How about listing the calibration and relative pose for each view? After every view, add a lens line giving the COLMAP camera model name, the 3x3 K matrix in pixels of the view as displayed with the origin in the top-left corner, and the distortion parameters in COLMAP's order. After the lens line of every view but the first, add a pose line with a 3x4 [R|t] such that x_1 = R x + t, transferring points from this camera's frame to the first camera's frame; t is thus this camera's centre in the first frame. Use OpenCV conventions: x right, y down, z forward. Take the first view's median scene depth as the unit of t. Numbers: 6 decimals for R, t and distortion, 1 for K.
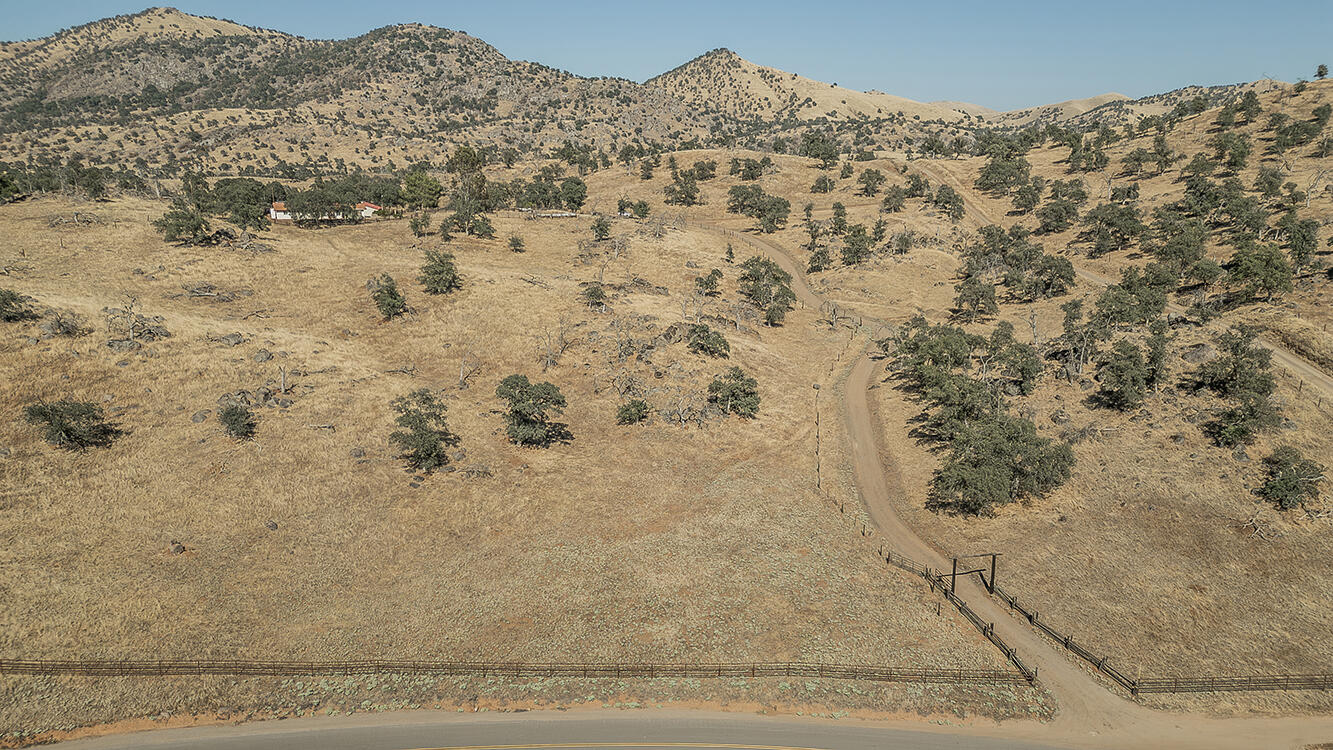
lens RADIAL K [[931.8, 0, 664.8], [0, 931.8, 374.7], [0, 0, 1]] dist [0.073862, -0.045559]
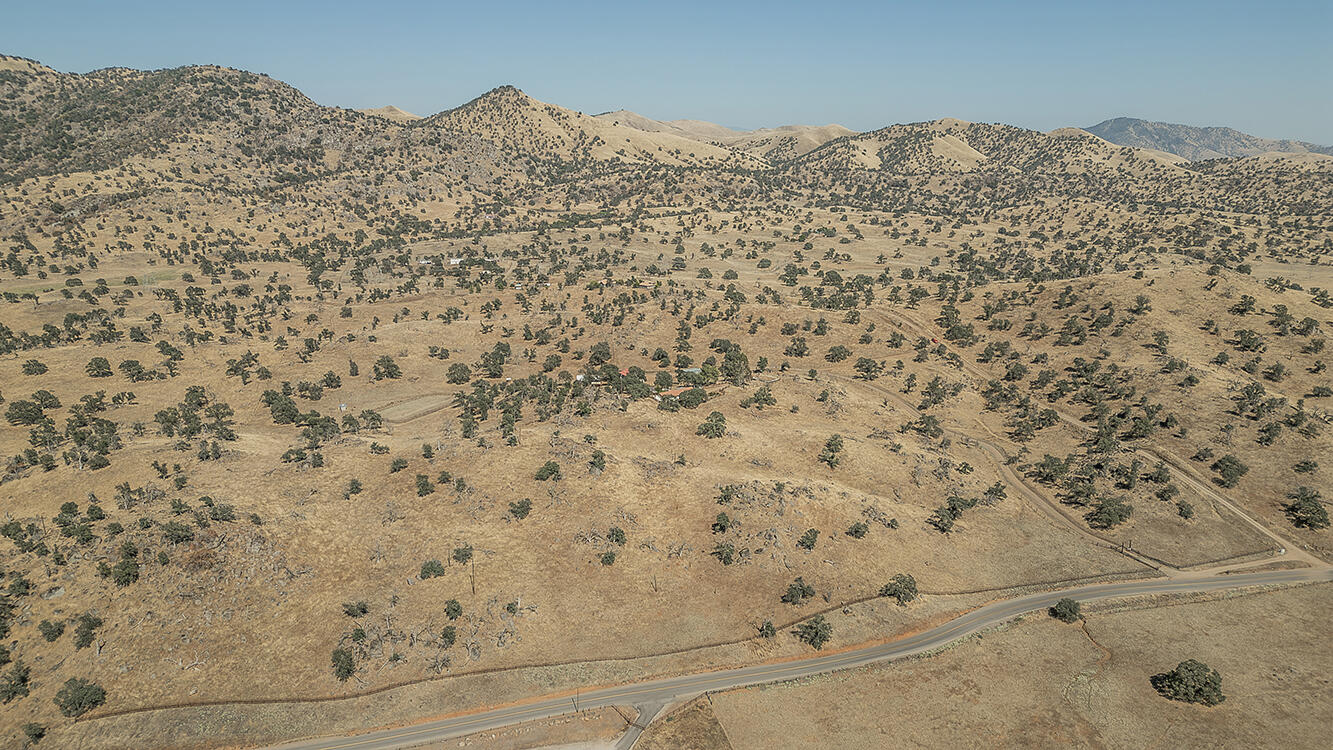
lens RADIAL K [[931.8, 0, 663.9], [0, 931.8, 377.0], [0, 0, 1]] dist [0.073862, -0.045559]
pose [[0.960303, -0.069326, 0.270207, -0.114518], [0.068028, 0.997583, 0.014179, -0.030320], [-0.270537, 0.004765, 0.962698, -0.101530]]
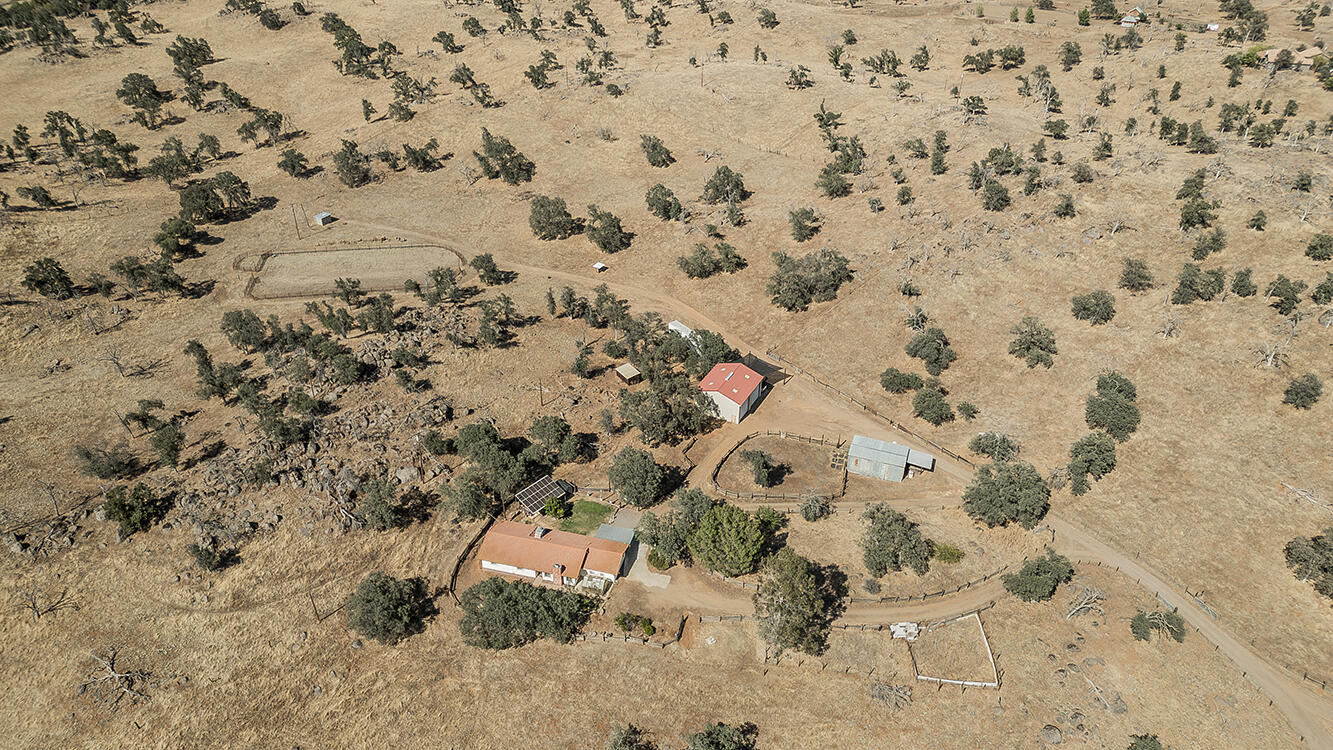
lens RADIAL K [[931.8, 0, 664.6], [0, 931.8, 373.0], [0, 0, 1]] dist [0.073862, -0.045559]
pose [[0.782474, 0.349999, -0.515009, -0.004924], [-0.143933, 0.906346, 0.397266, -0.068254], [0.605819, -0.236724, 0.759569, 0.078167]]
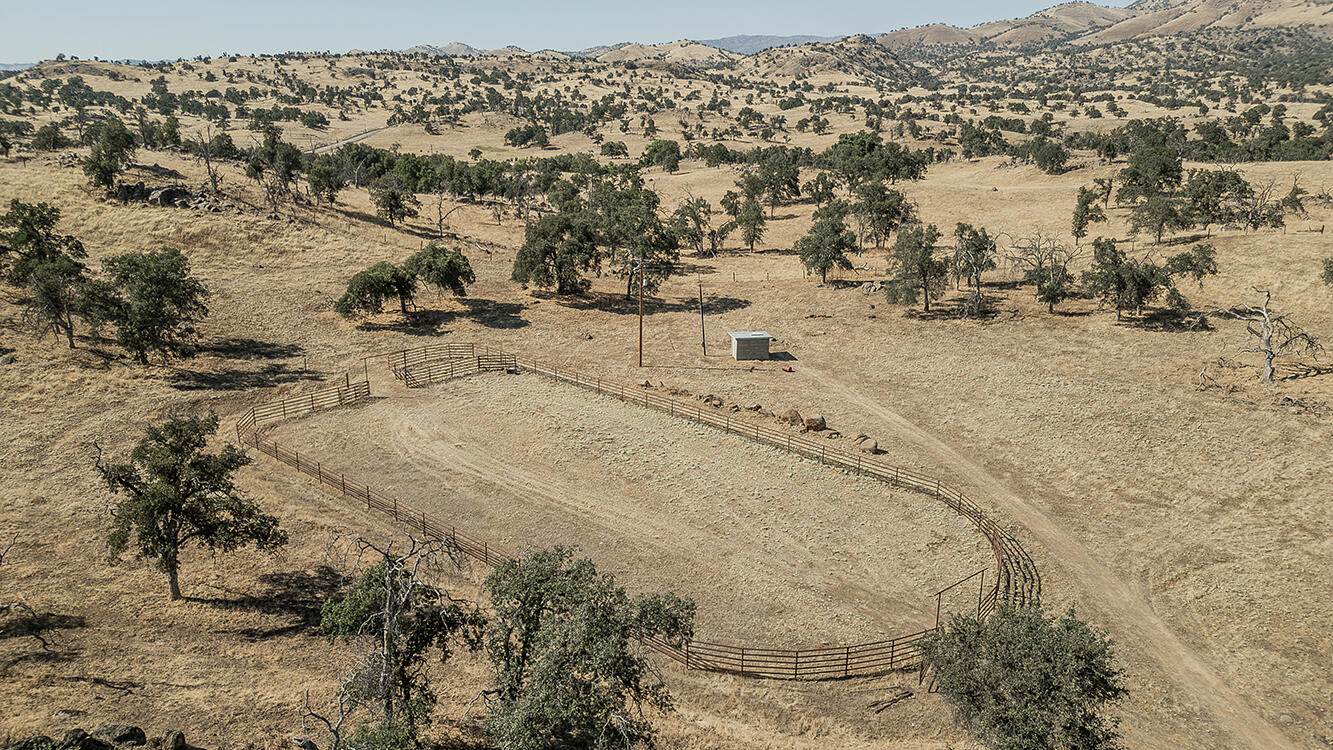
lens RADIAL K [[931.8, 0, 662.3], [0, 931.8, 376.2], [0, 0, 1]] dist [0.073862, -0.045559]
pose [[0.008180, 0.287240, -0.957824, -0.079525], [-0.225871, 0.933631, 0.278056, -0.035963], [0.974123, 0.214070, 0.072517, 0.153835]]
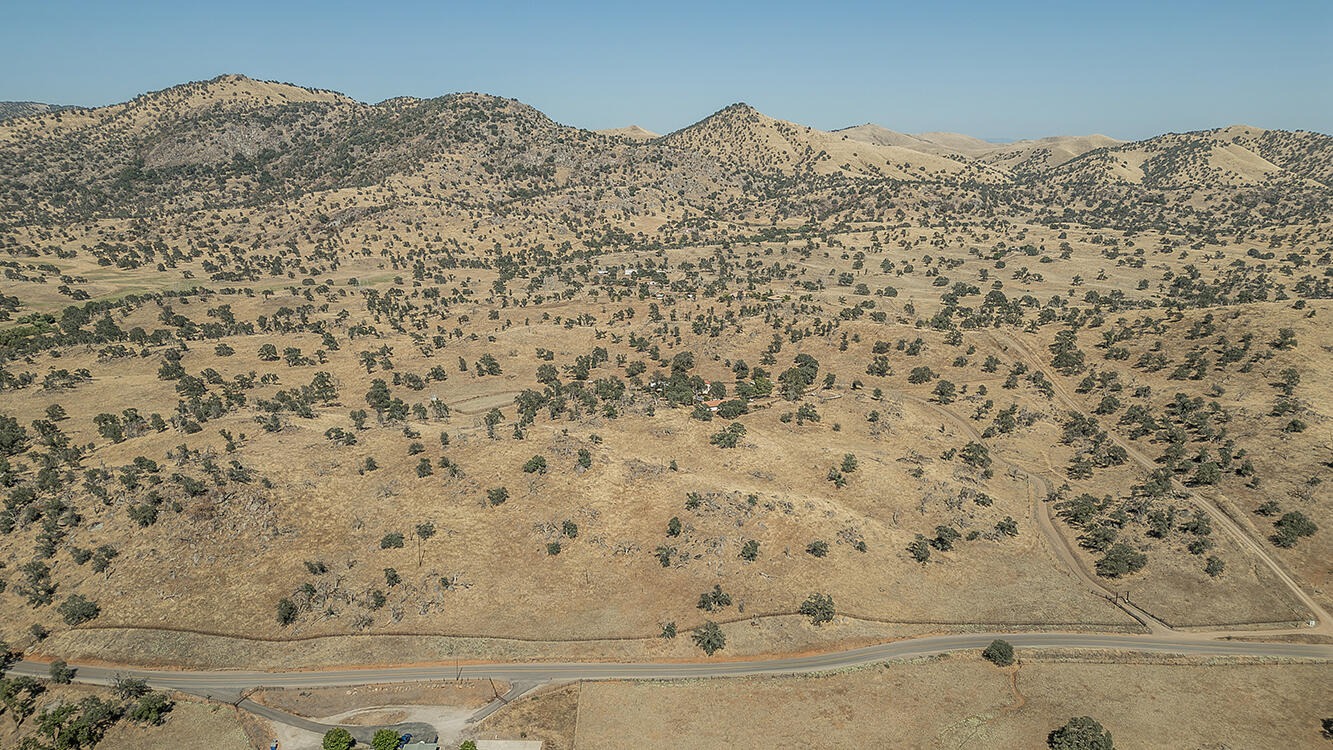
lens RADIAL K [[931.8, 0, 663.5], [0, 931.8, 377.6], [0, 0, 1]] dist [0.073862, -0.045559]
pose [[0.999863, -0.010198, 0.013035, -0.065173], [0.010340, 0.999888, -0.010850, -0.026805], [-0.012923, 0.010983, 0.999856, -0.115271]]
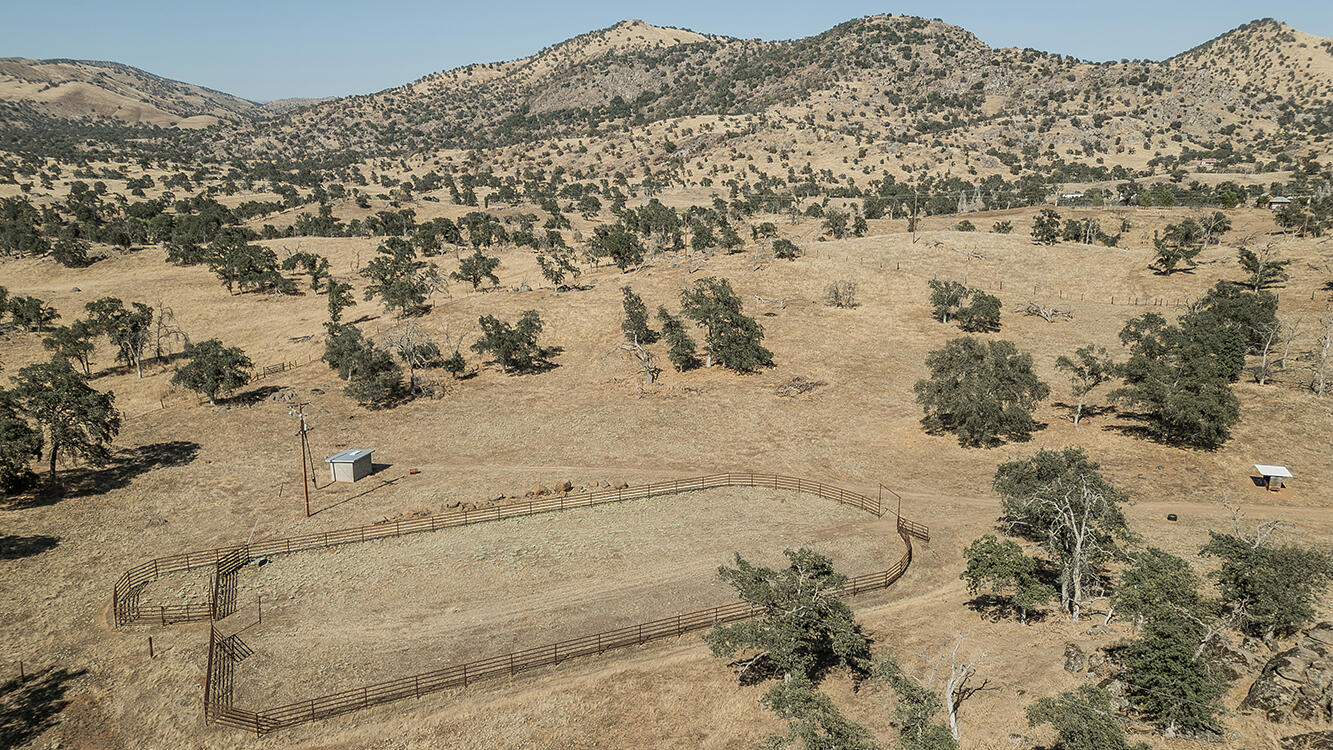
lens RADIAL K [[931.8, 0, 664.3], [0, 931.8, 370.2], [0, 0, 1]] dist [0.073862, -0.045559]
pose [[0.918409, 0.082501, -0.386935, -0.093667], [-0.085458, 0.996296, 0.009587, -0.031765], [0.386292, 0.024262, 0.922057, 0.120887]]
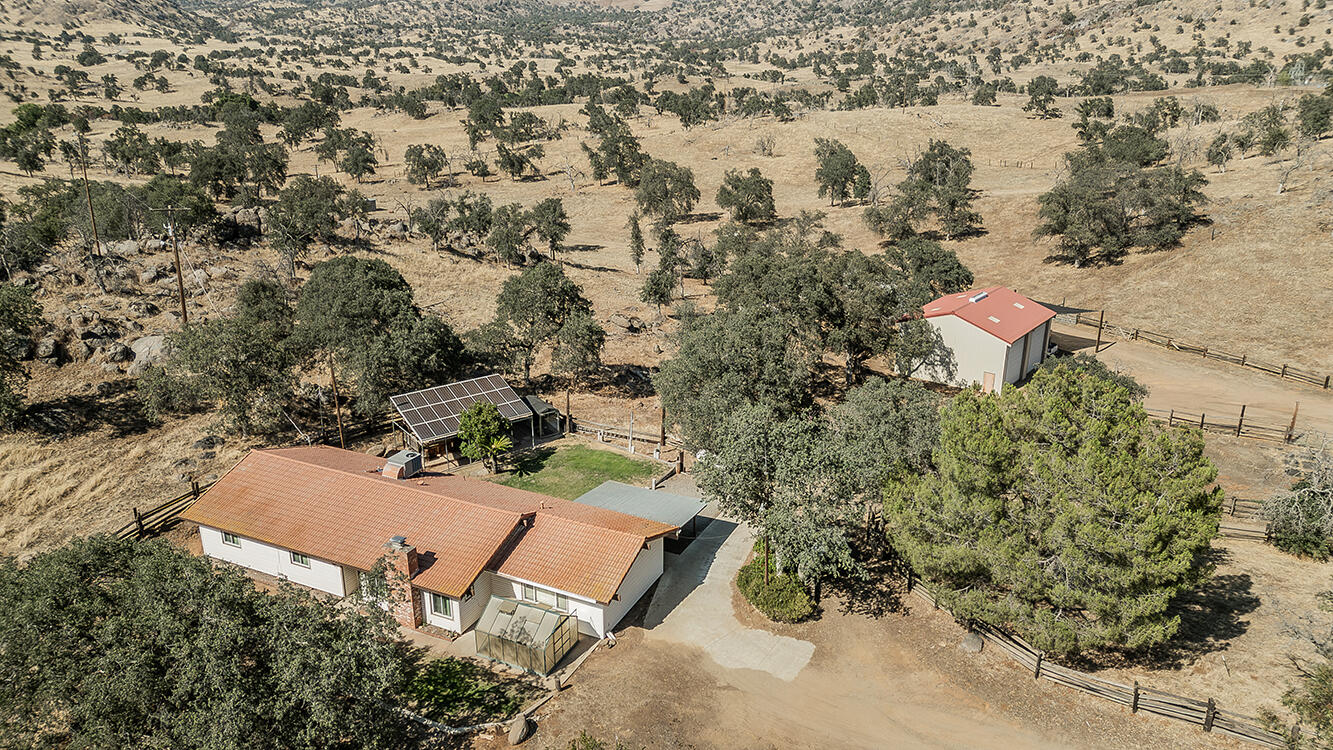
lens RADIAL K [[931.8, 0, 662.0], [0, 931.8, 372.3], [0, 0, 1]] dist [0.073862, -0.045559]
pose [[0.645034, 0.248363, -0.722667, -0.027148], [-0.163214, 0.968663, 0.187226, -0.031596], [0.746520, -0.002818, 0.665357, 0.116891]]
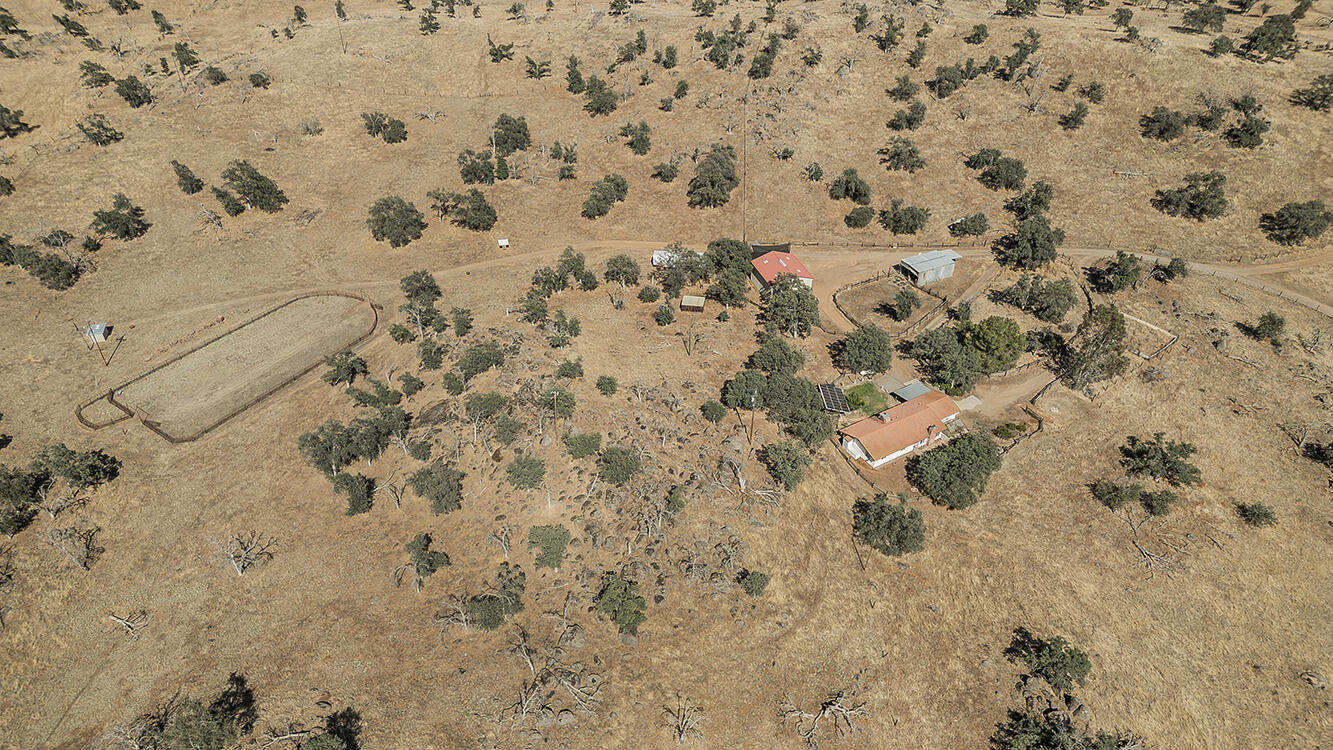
lens RADIAL K [[931.8, 0, 662.5], [0, 931.8, 372.0], [0, 0, 1]] dist [0.073862, -0.045559]
pose [[0.991177, -0.076055, 0.108554, -0.078041], [0.025400, 0.912805, 0.407604, -0.062622], [-0.130089, -0.401250, 0.906684, 0.054915]]
